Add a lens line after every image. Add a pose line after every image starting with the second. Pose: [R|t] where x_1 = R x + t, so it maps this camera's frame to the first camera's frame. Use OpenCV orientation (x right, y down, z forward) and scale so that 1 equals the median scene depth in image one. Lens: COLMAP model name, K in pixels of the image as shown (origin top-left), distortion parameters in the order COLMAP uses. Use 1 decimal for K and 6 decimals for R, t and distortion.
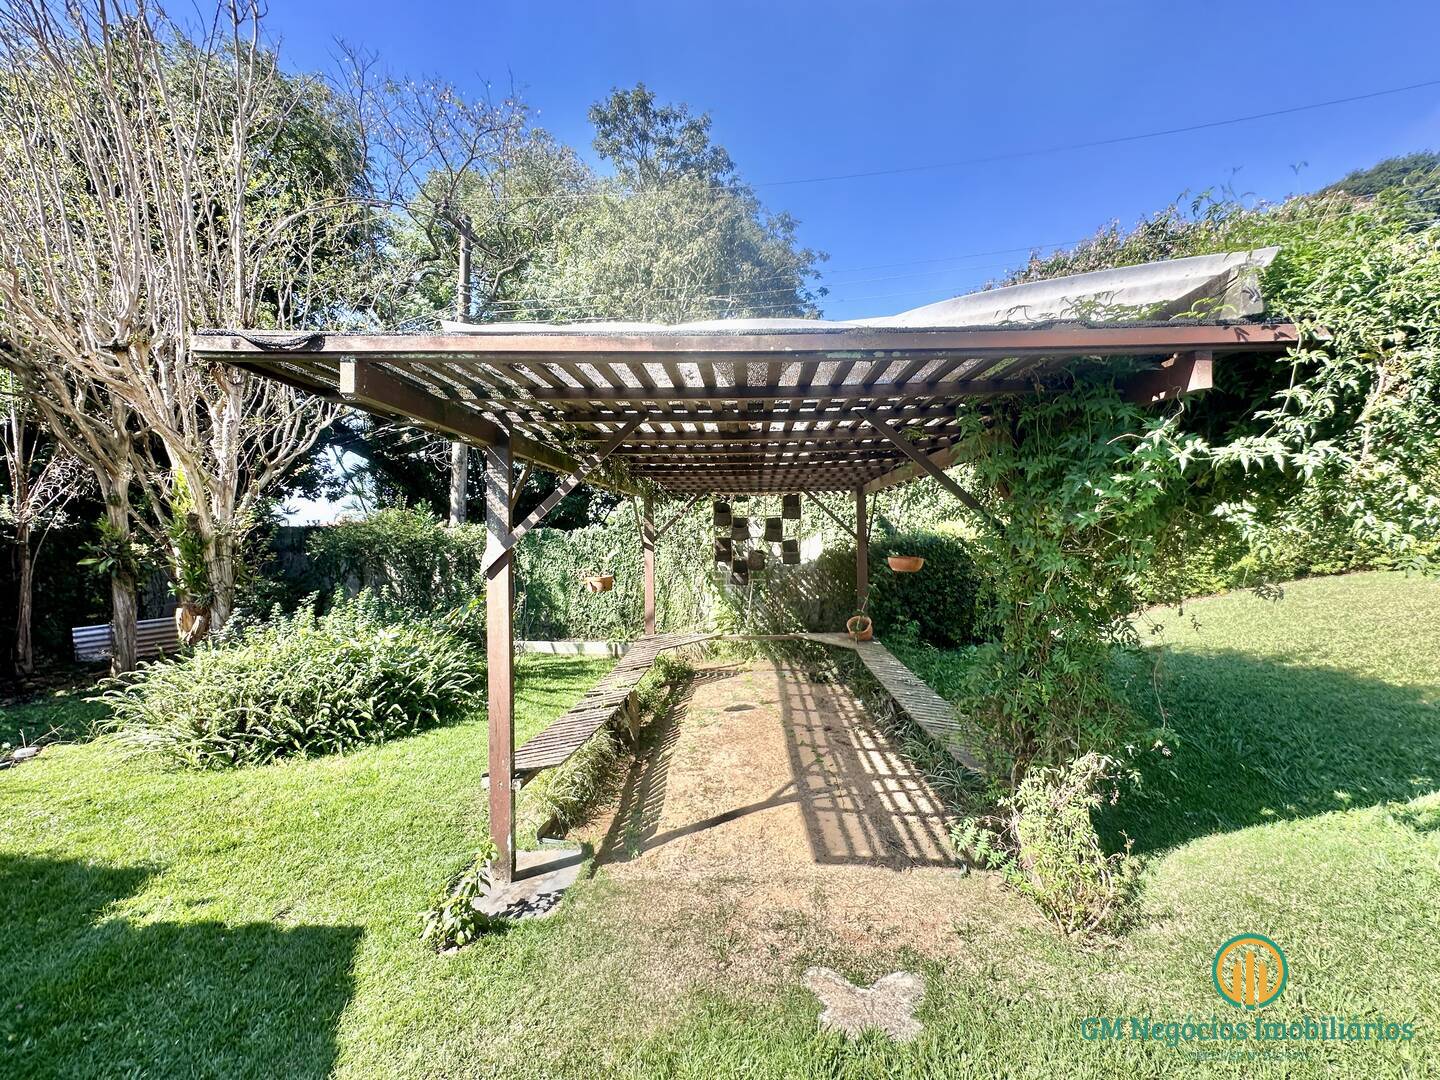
lens RADIAL K [[585.4, 0, 717.5], [0, 585.4, 543.7], [0, 0, 1]] dist [-0.005839, 0.000106]
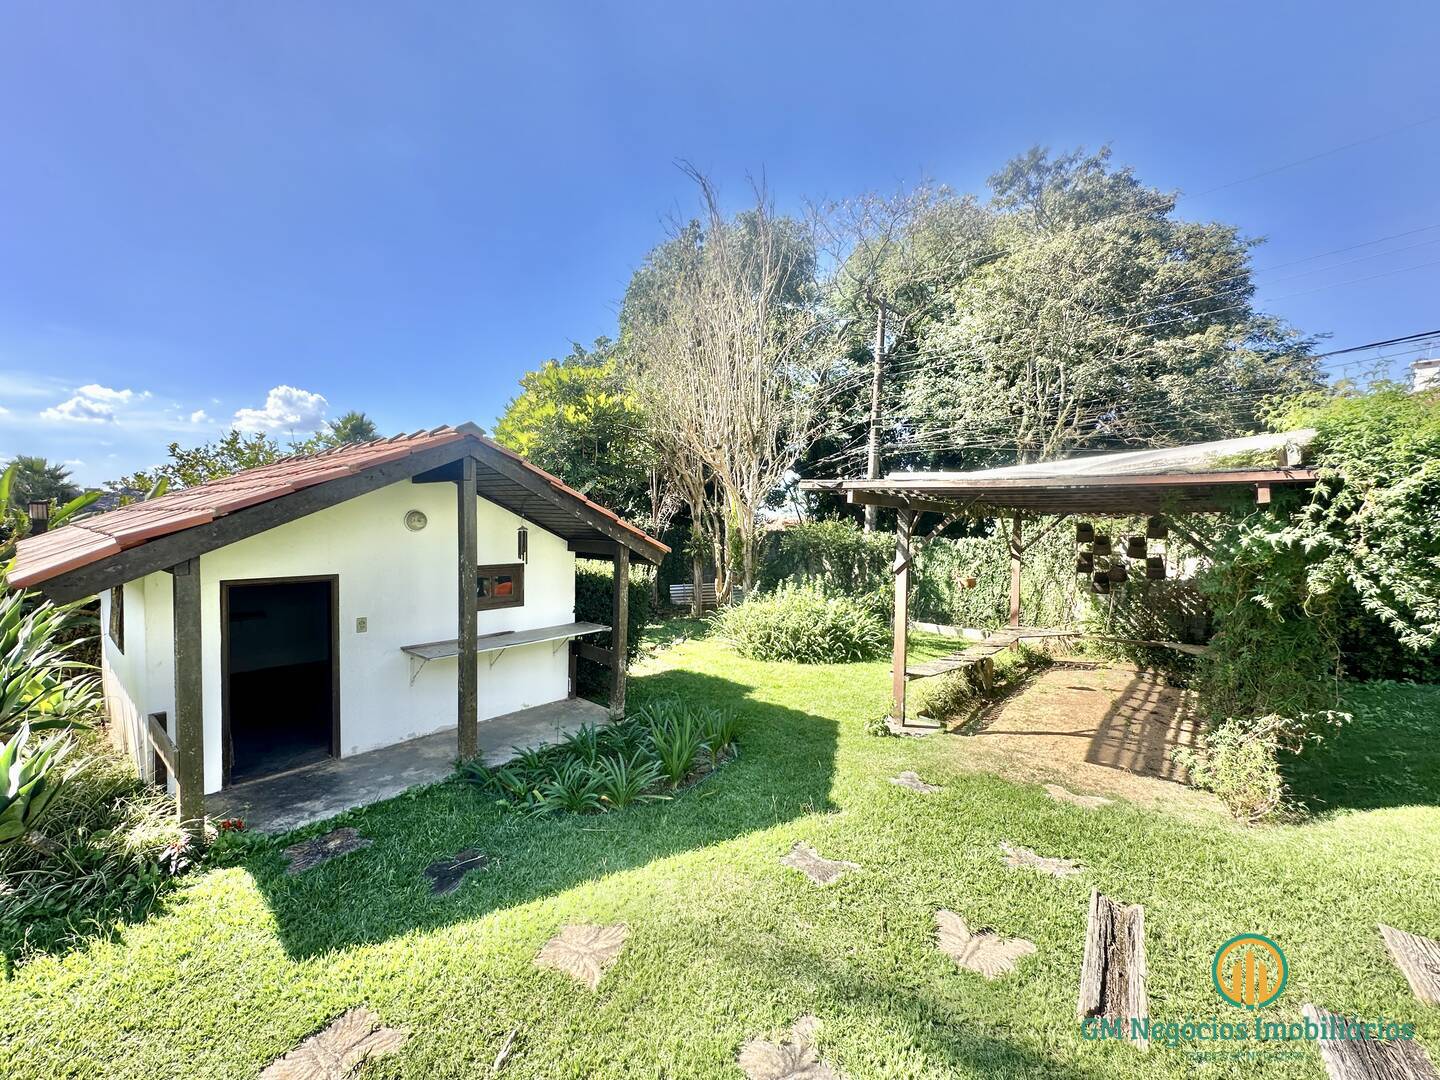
lens RADIAL K [[585.1, 0, 720.2], [0, 585.1, 536.3], [0, 0, 1]] dist [-0.007684, 0.000678]
pose [[0.793875, 0.029399, -0.607369, 0.179056], [-0.032563, 0.999453, 0.005815, -0.033385], [0.607208, 0.015162, 0.794398, -0.504176]]
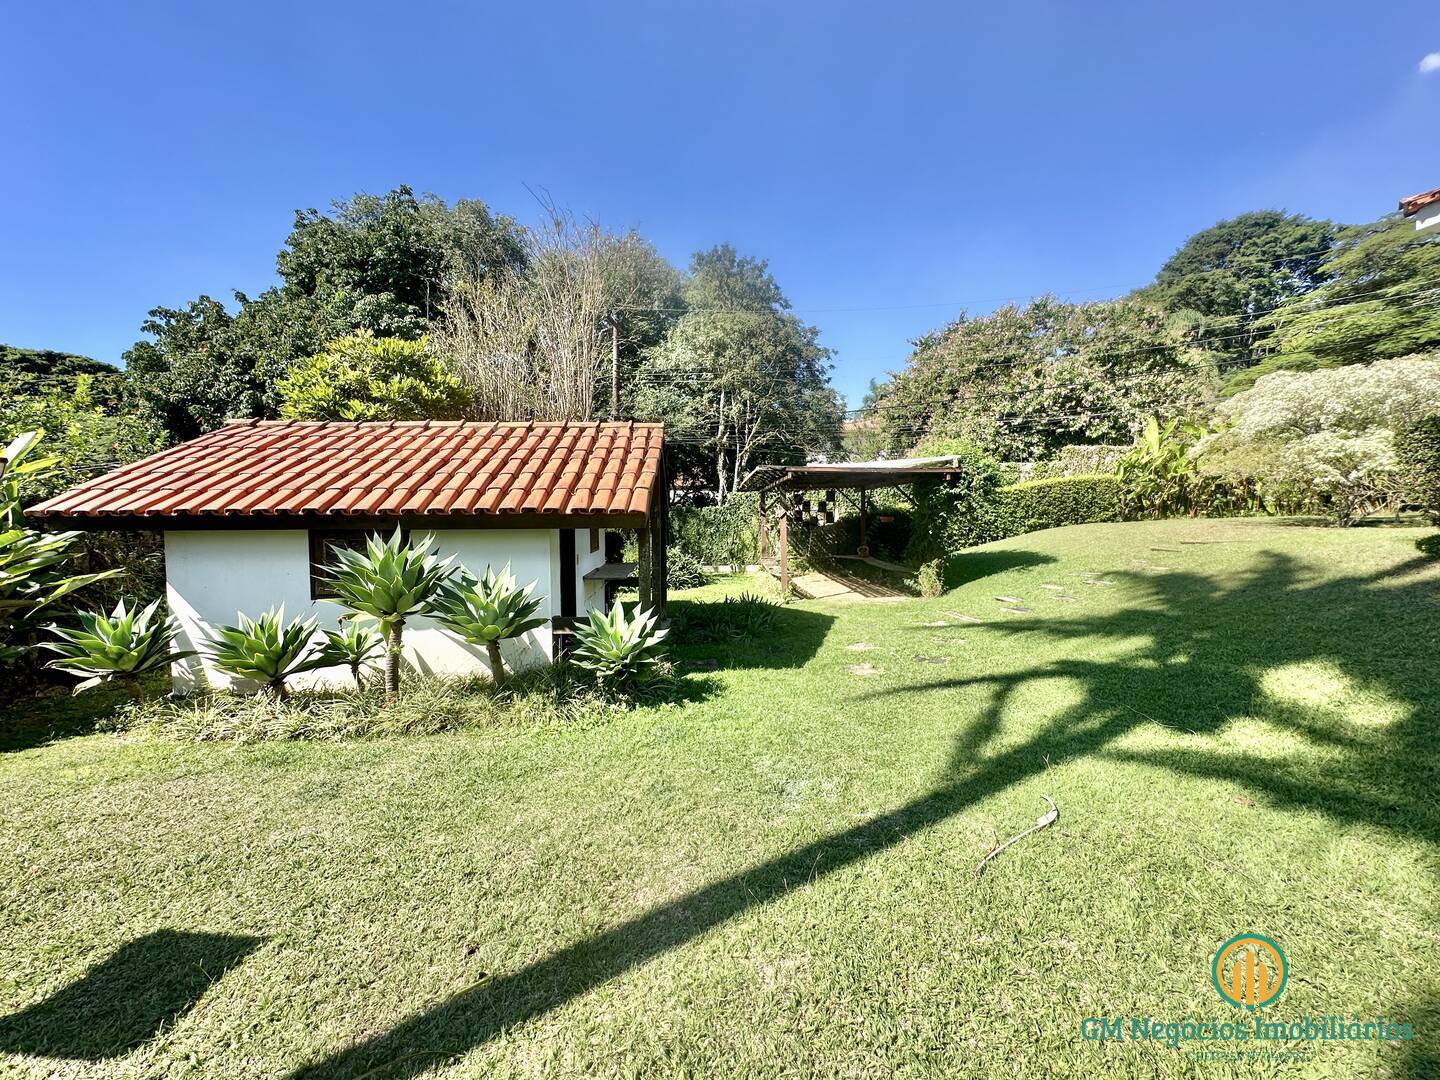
lens RADIAL K [[585.1, 0, 720.2], [0, 585.1, 536.3], [0, 0, 1]] dist [-0.007684, 0.000678]
pose [[0.997326, -0.005775, 0.072859, -0.542214], [0.004221, 0.999761, 0.021467, 0.045359], [-0.072966, -0.021102, 0.997111, -1.369995]]
